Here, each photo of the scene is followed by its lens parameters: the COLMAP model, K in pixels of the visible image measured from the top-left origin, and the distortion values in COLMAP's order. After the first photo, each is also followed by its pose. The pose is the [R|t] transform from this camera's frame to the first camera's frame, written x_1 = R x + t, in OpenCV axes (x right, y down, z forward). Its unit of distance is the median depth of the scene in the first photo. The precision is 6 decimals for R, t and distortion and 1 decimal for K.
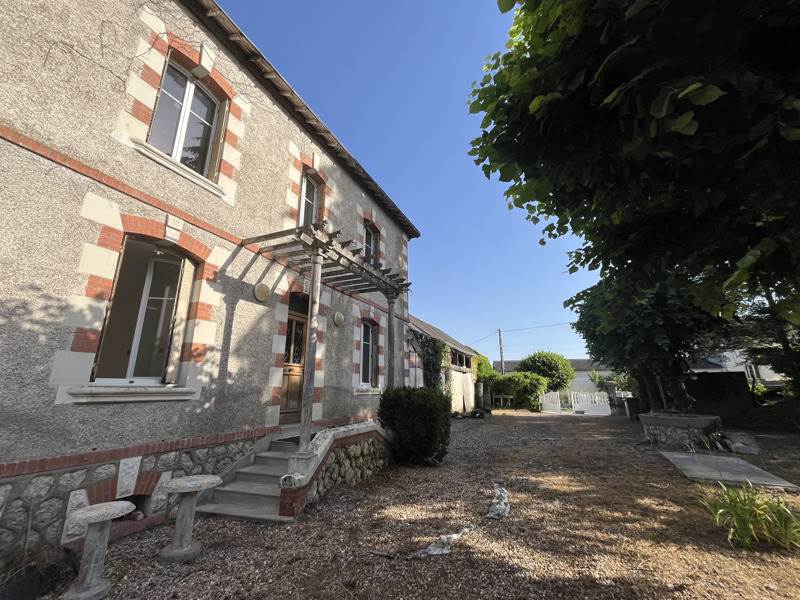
lens RADIAL K [[322.7, 0, 400.9], [0, 322.7, 301.1], [0, 0, 1]] dist [-0.000550, -0.000073]
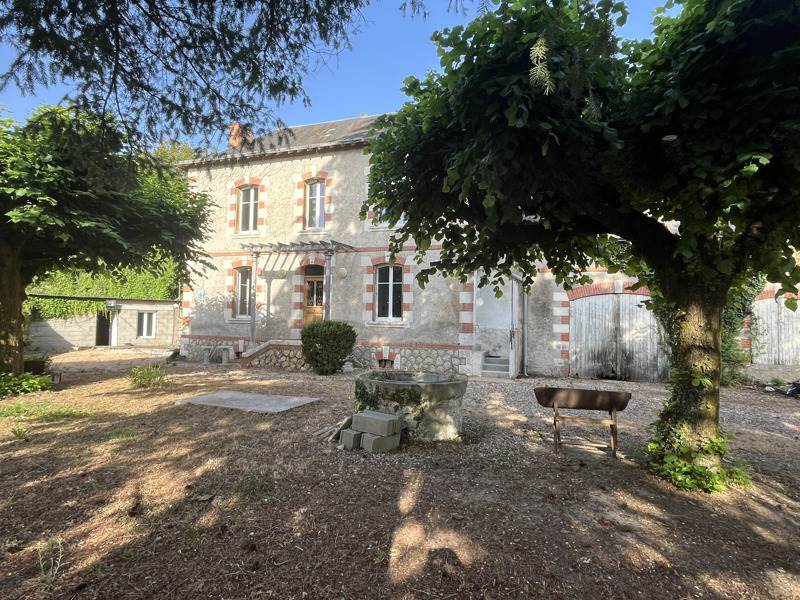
lens RADIAL K [[465.8, 0, 399.9], [0, 465.8, 298.5], [0, 0, 1]] dist [-0.000920, -0.000015]
pose [[0.088139, -0.037350, -0.995408, 2.580107], [0.243644, 0.969752, -0.014813, 0.359662], [0.965852, -0.241219, 0.094573, 1.454062]]
